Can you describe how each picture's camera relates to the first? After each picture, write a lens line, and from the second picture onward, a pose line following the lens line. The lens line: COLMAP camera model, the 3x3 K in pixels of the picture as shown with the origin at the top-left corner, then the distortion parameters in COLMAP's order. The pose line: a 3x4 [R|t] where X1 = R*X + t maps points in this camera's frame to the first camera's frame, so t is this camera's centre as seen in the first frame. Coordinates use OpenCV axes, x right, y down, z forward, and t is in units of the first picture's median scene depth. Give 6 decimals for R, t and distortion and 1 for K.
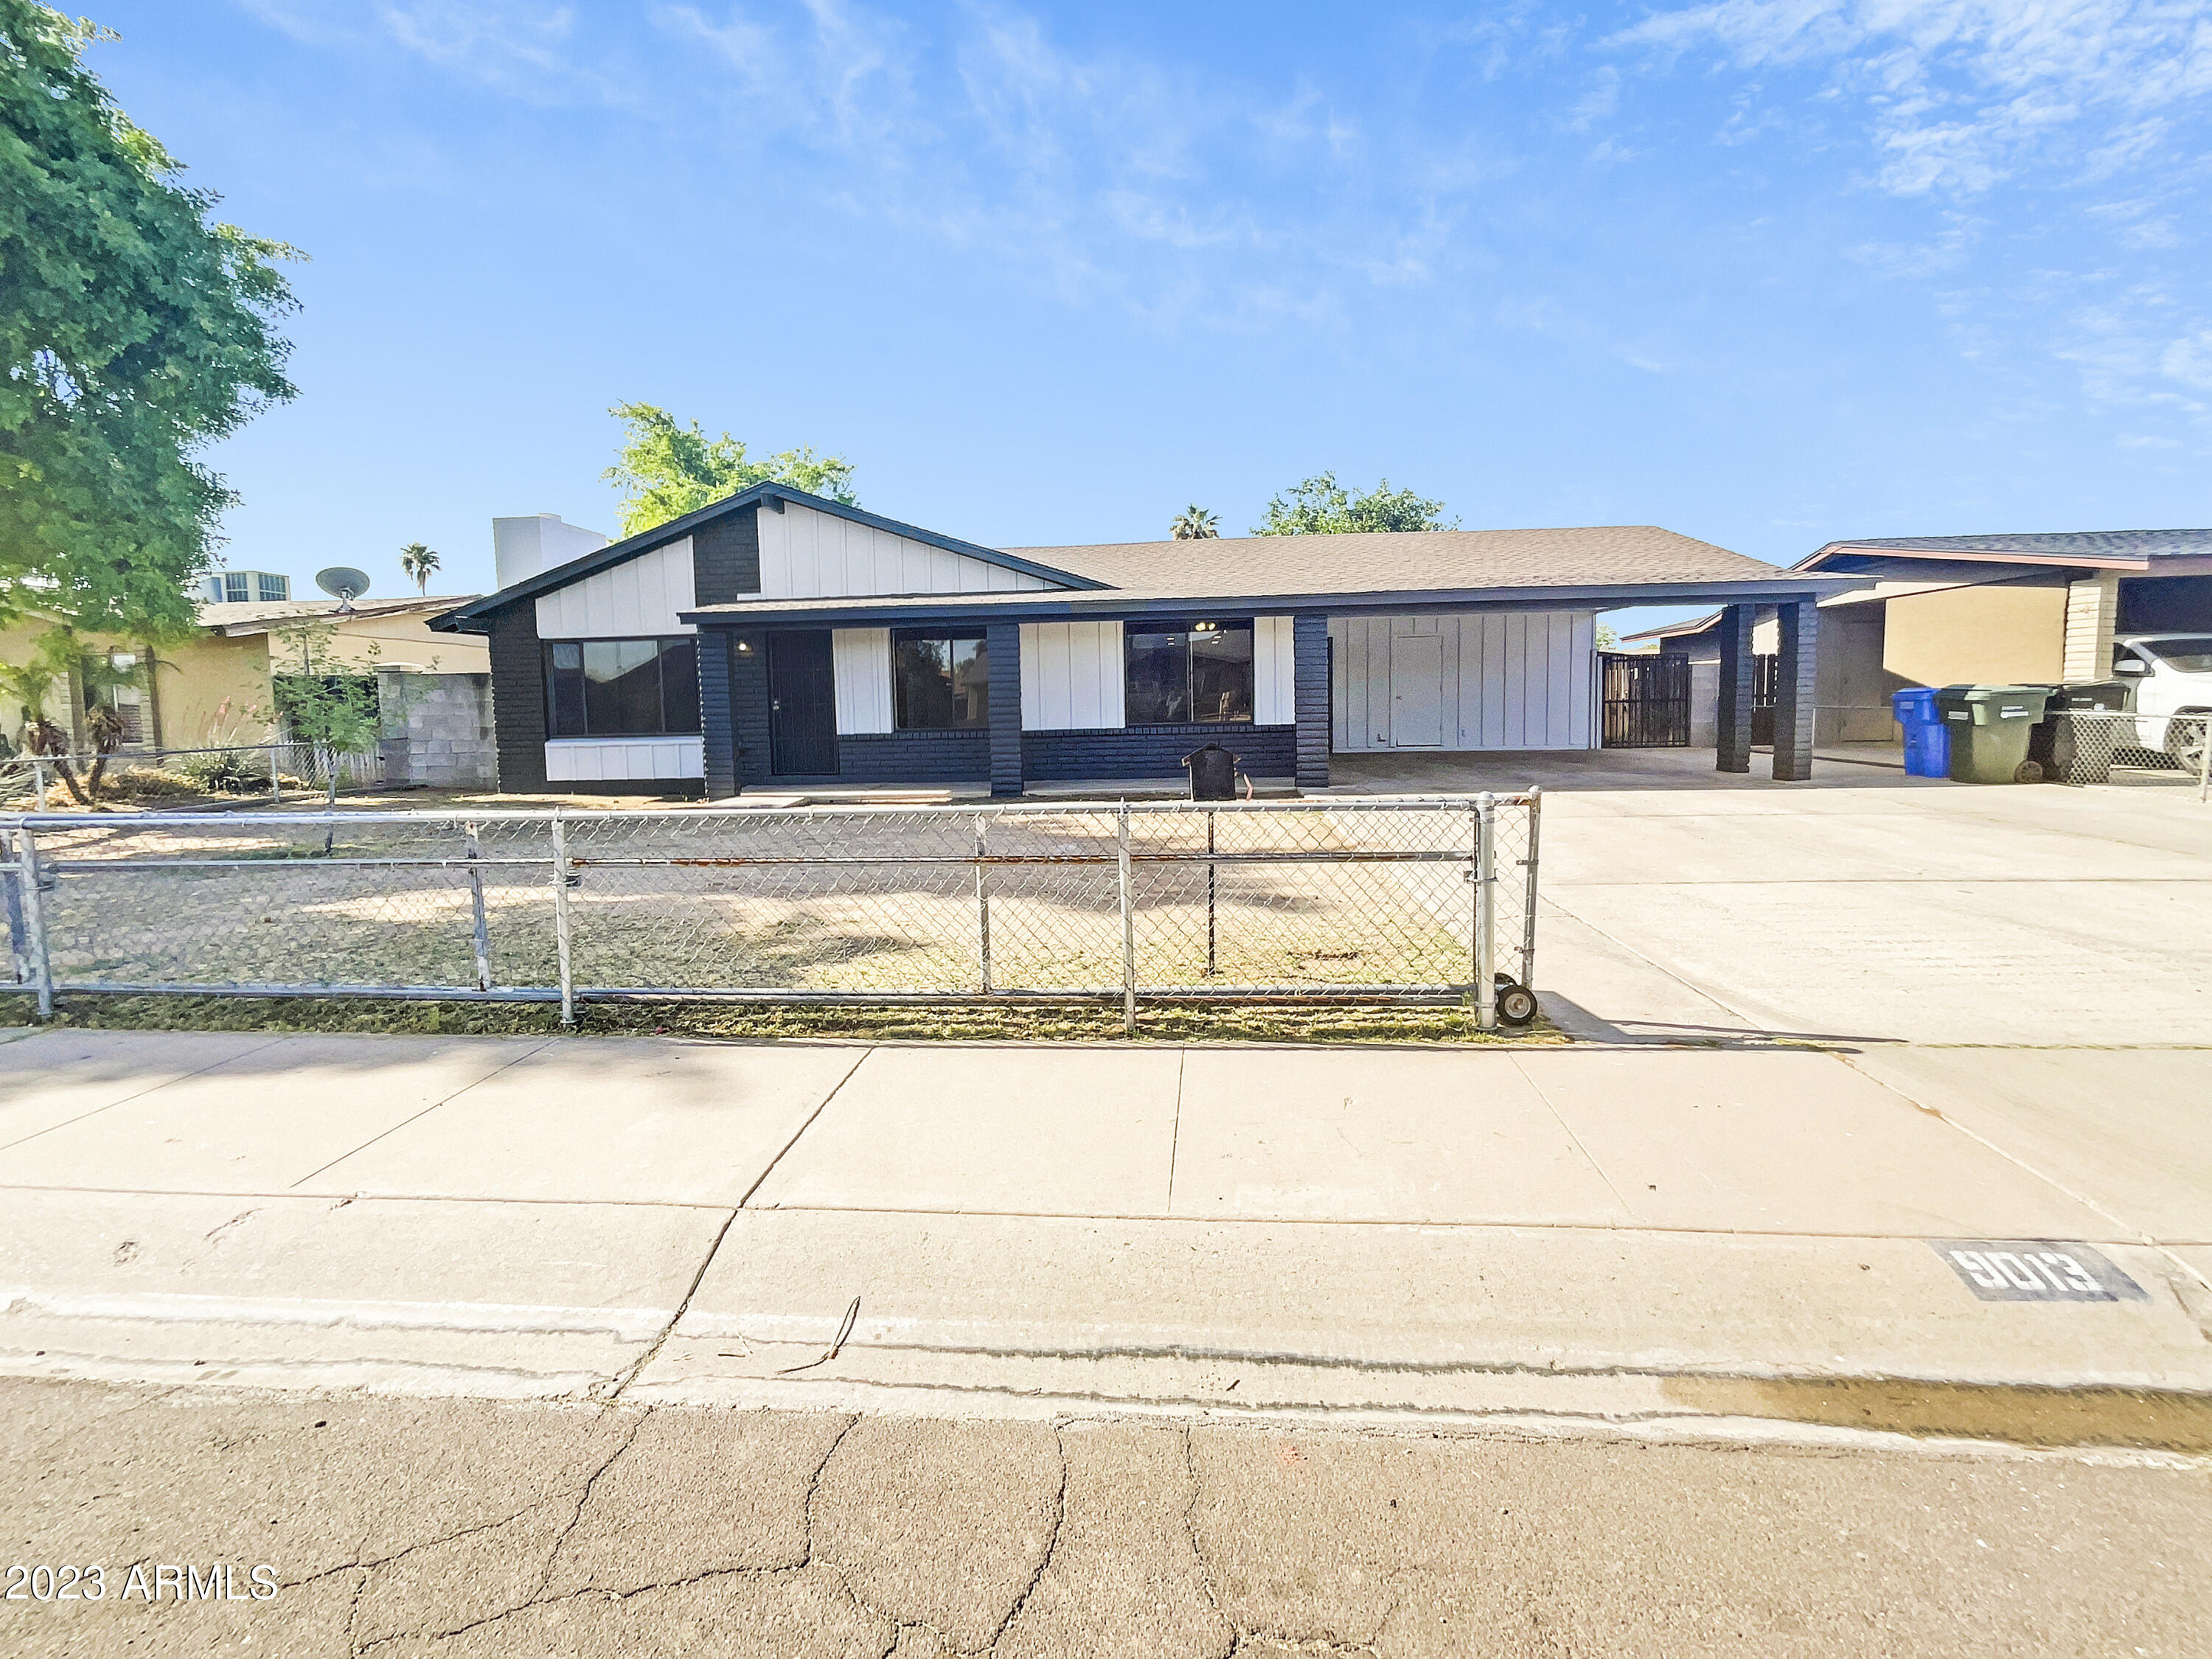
lens RADIAL K [[942.4, 0, 1100.4], [0, 942.4, 735.1], [0, 0, 1]] dist [0.011843, 0.000589]
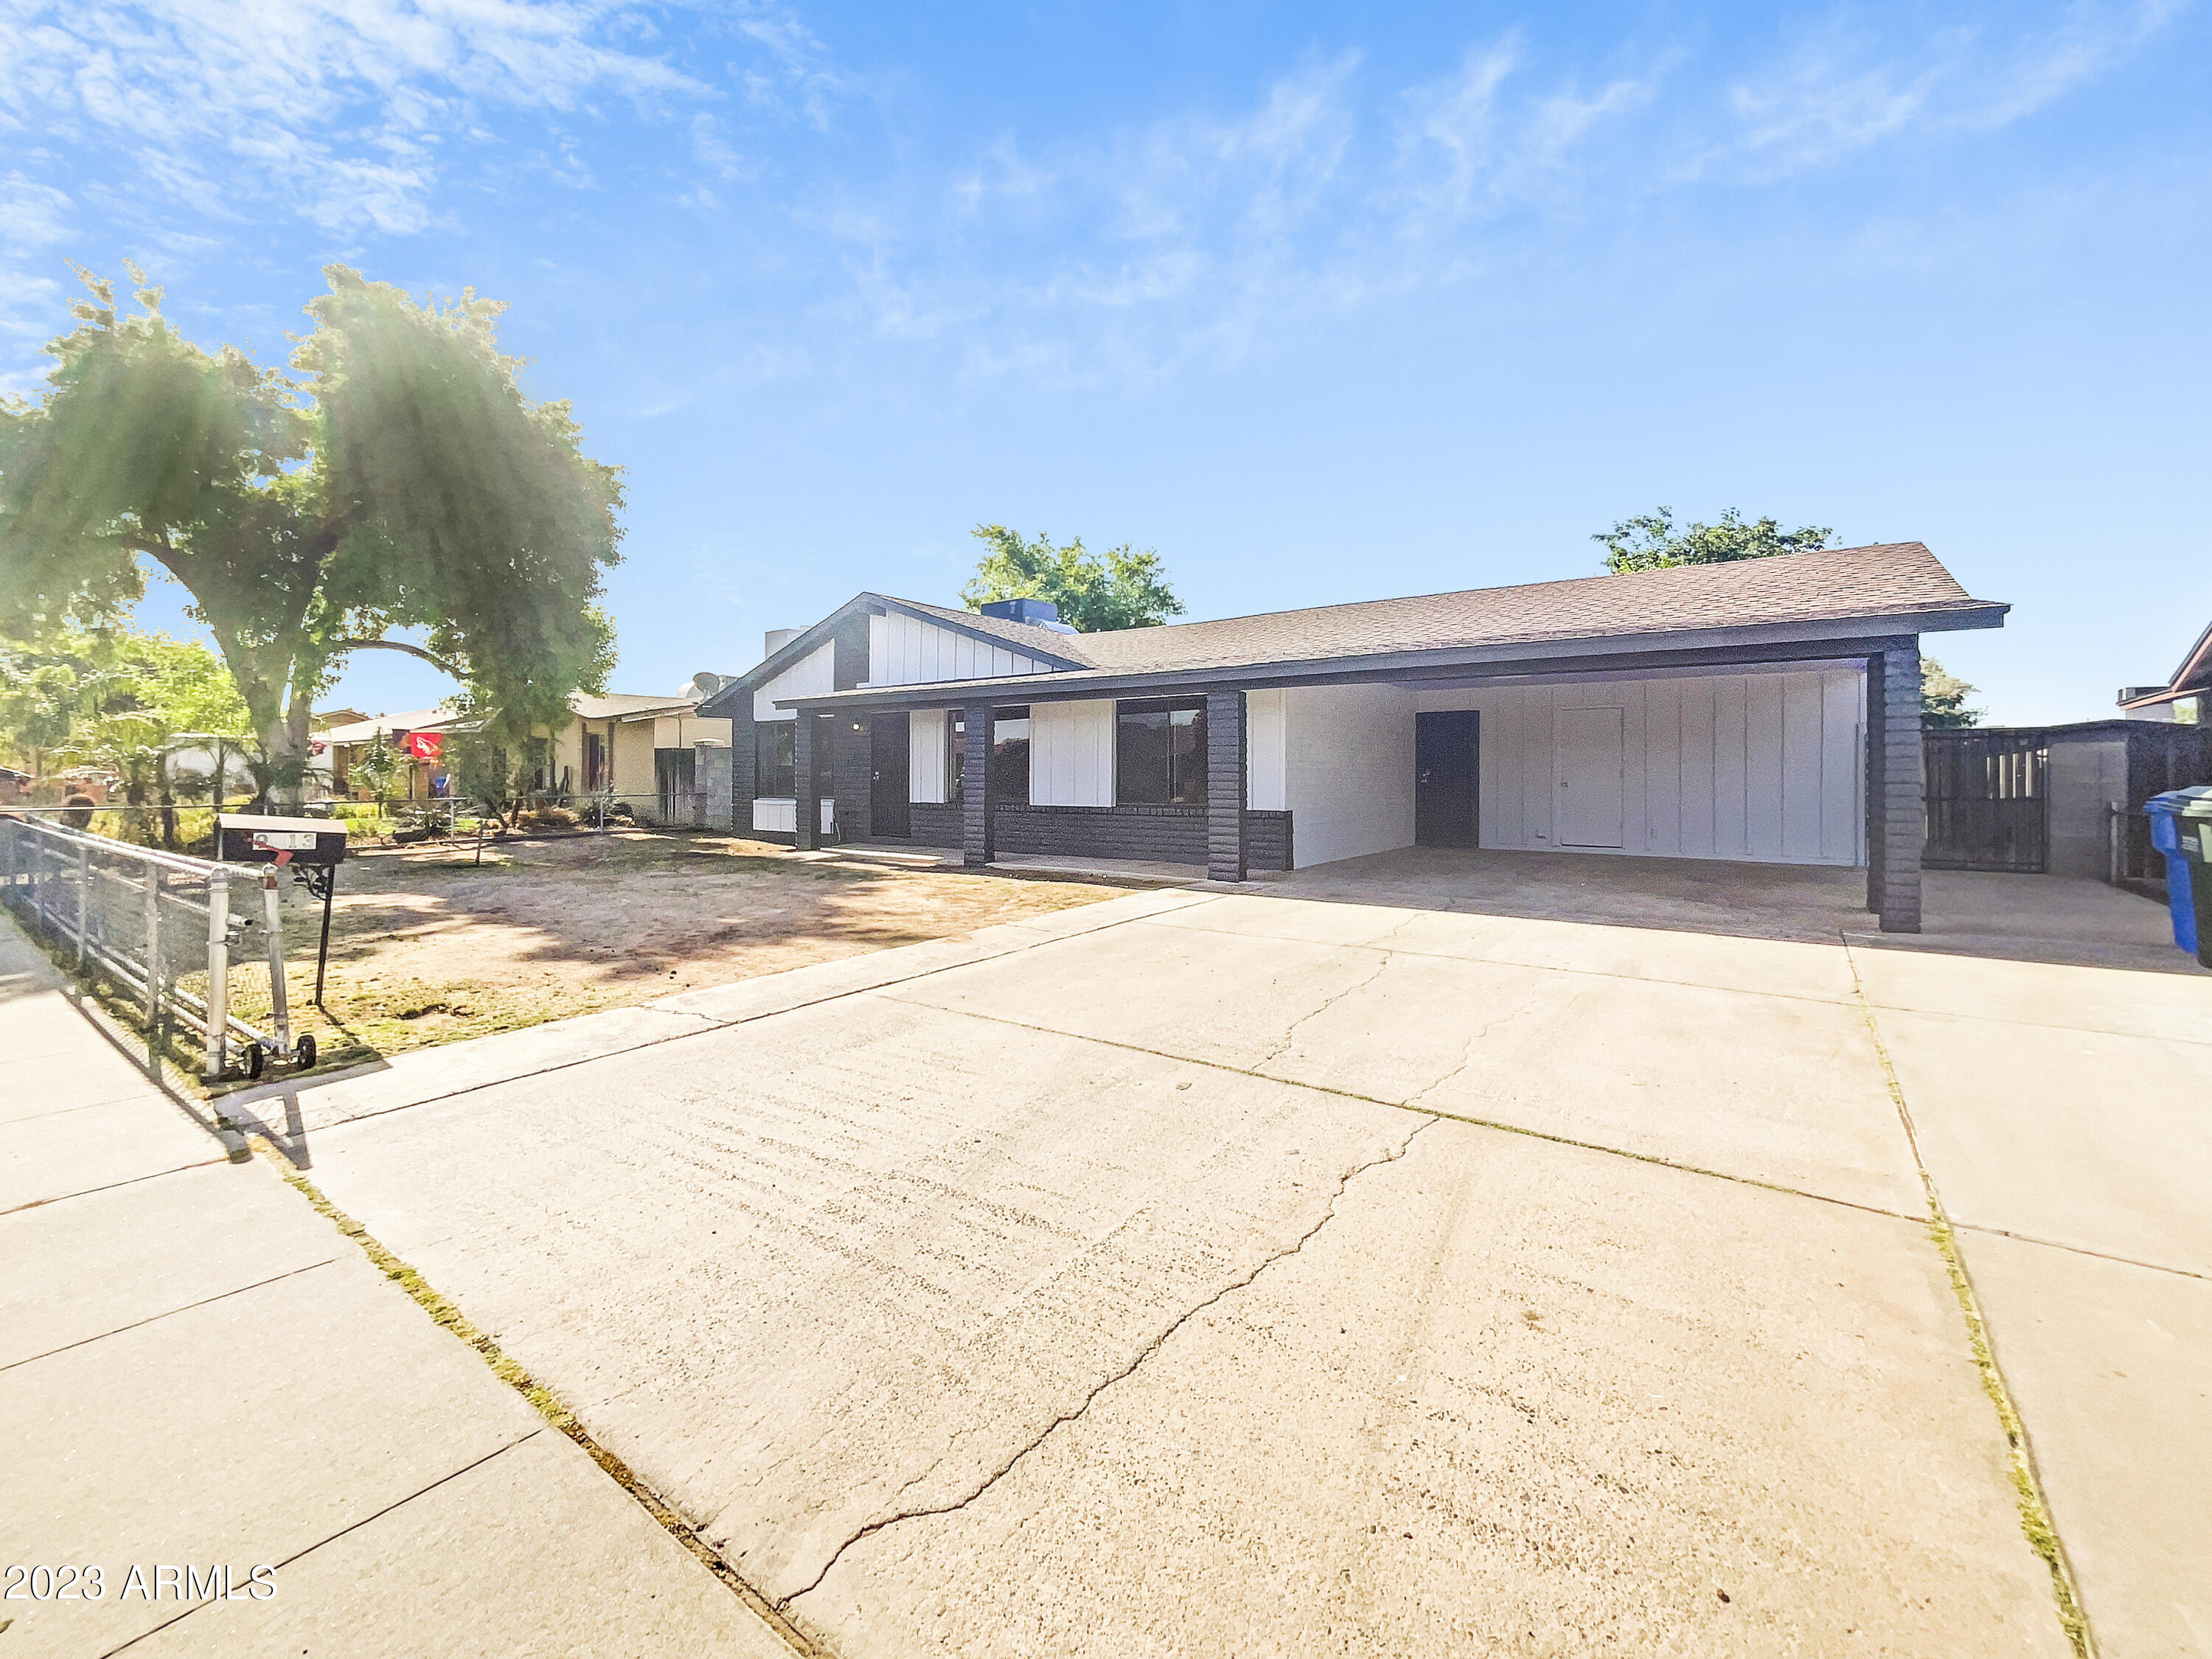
lens RADIAL K [[942.4, 0, 1100.4], [0, 942.4, 735.1], [0, 0, 1]] dist [0.011843, 0.000589]
pose [[0.840159, -0.000908, -0.542339, 0.542467], [-0.038429, 0.997385, -0.061202, -0.020982], [0.540977, 0.072262, 0.837927, 0.156034]]
